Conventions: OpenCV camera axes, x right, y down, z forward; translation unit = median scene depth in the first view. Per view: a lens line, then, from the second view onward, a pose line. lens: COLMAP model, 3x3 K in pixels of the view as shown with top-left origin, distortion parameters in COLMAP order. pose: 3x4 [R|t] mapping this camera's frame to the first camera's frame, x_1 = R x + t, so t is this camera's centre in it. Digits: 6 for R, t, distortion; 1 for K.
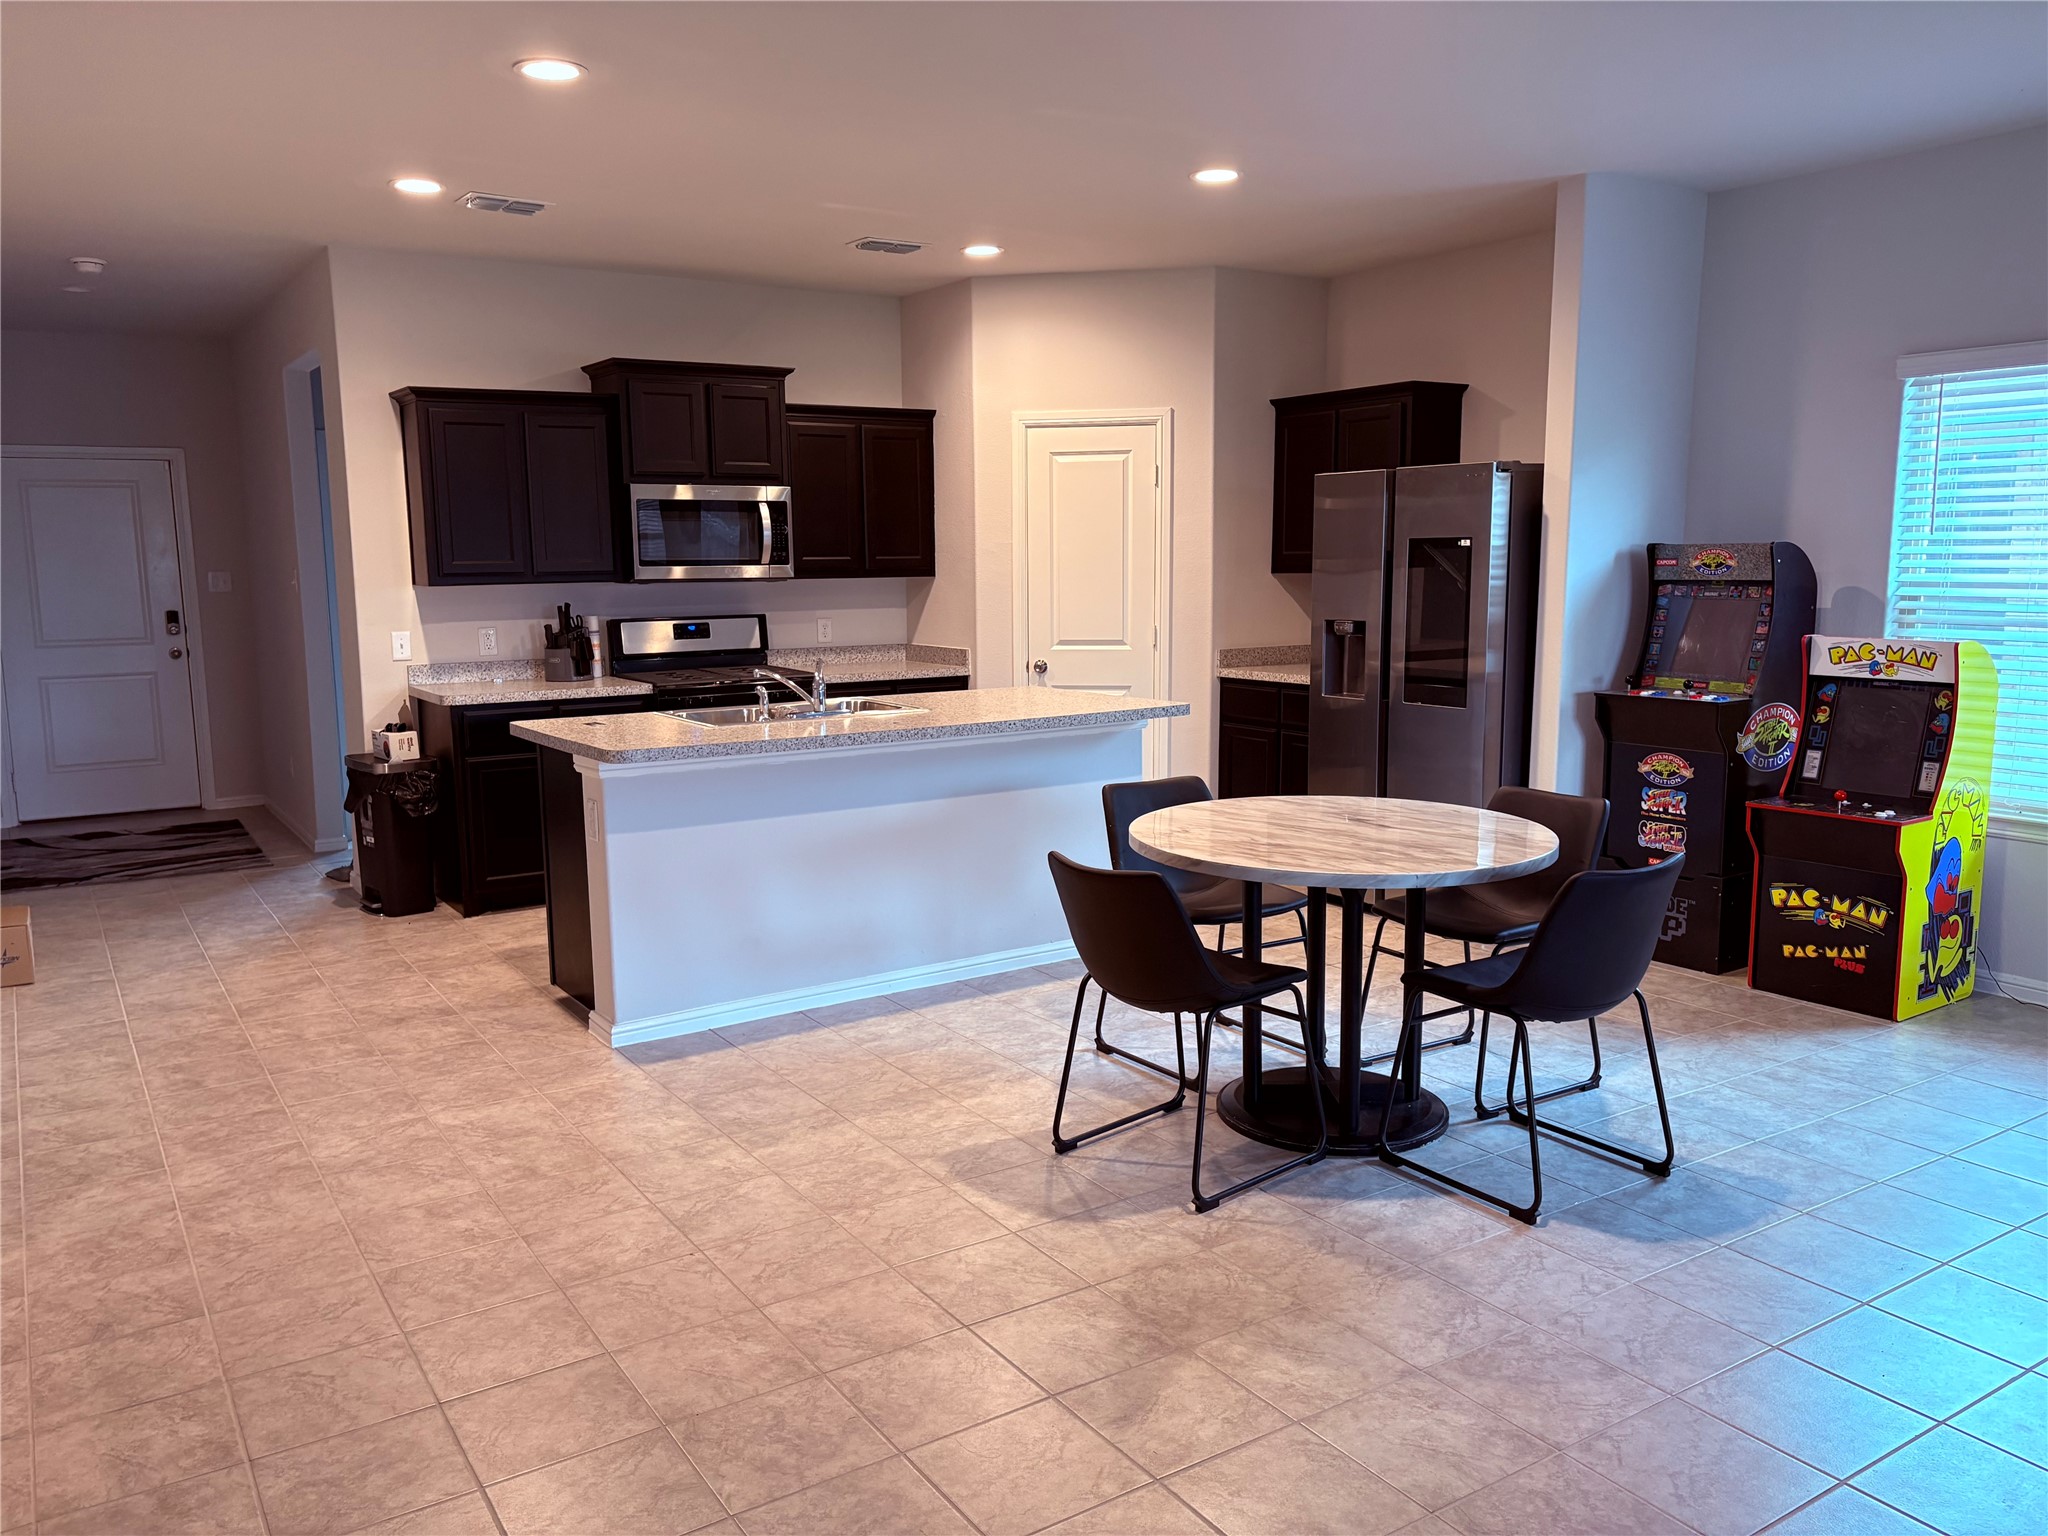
lens RADIAL K [[1543.7, 0, 1025.3], [0, 1543.7, 775.5], [0, 0, 1]] dist [0.041765, -0.024667]
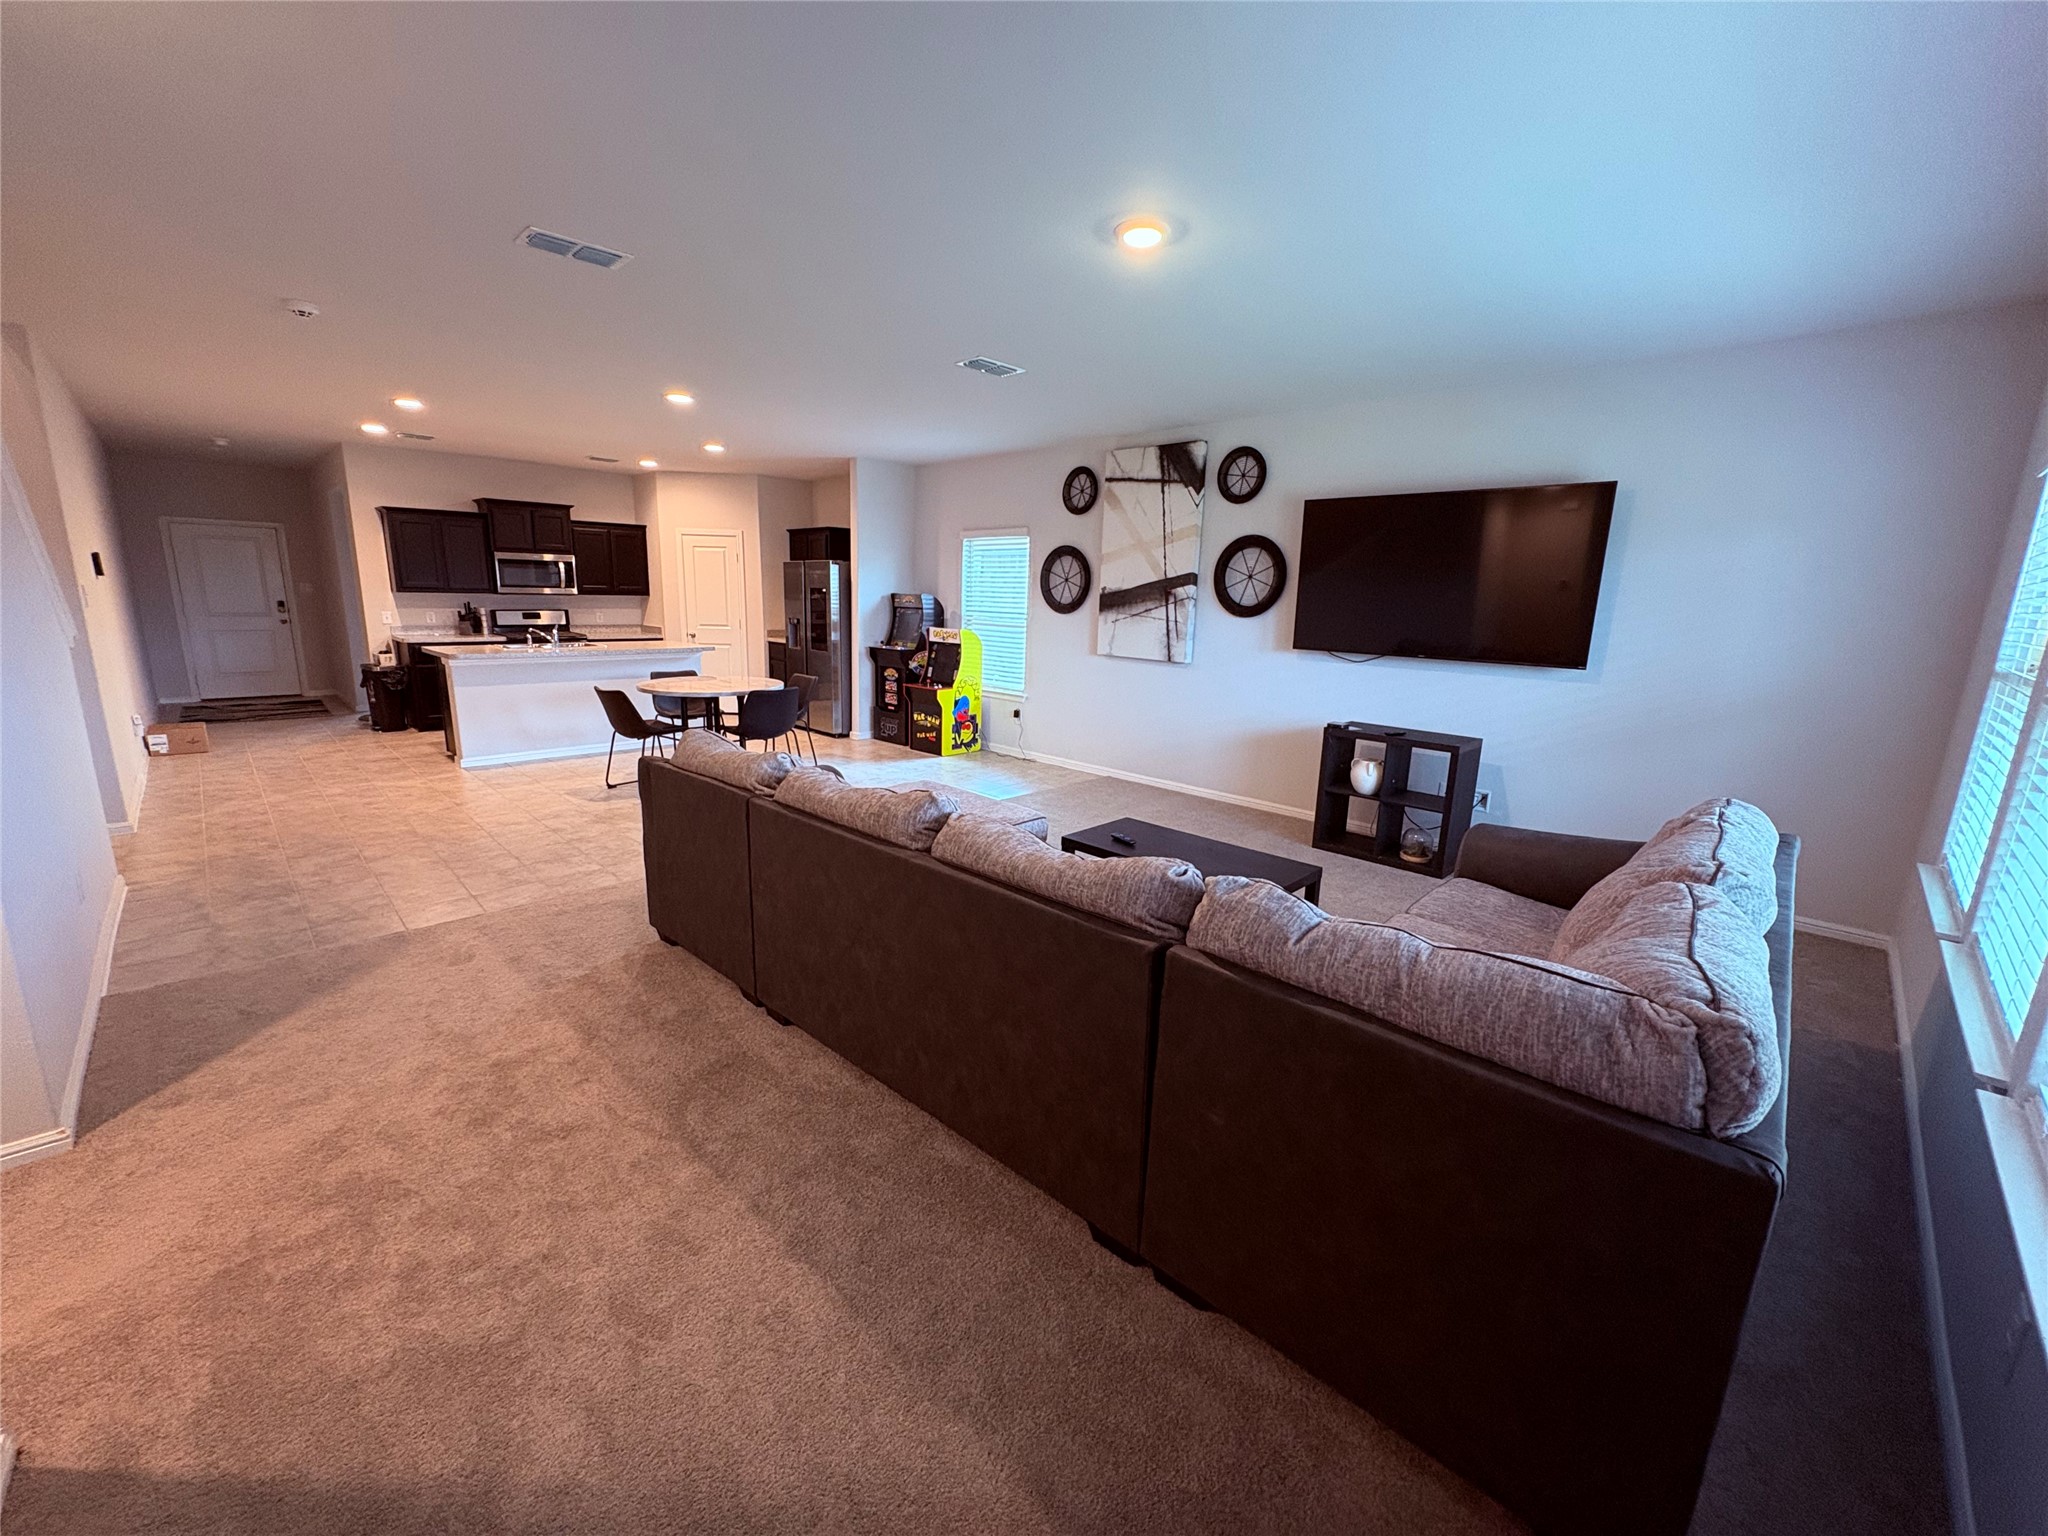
lens RADIAL K [[815.0, 0, 1025.9], [0, 815.0, 764.0], [0, 0, 1]] dist [0.001391, 0.000423]
pose [[0.977446, -0.006623, 0.211082, 0.376924], [-0.006779, 0.998009, 0.062708, 0.071545], [-0.211077, -0.062725, 0.975455, -0.562788]]
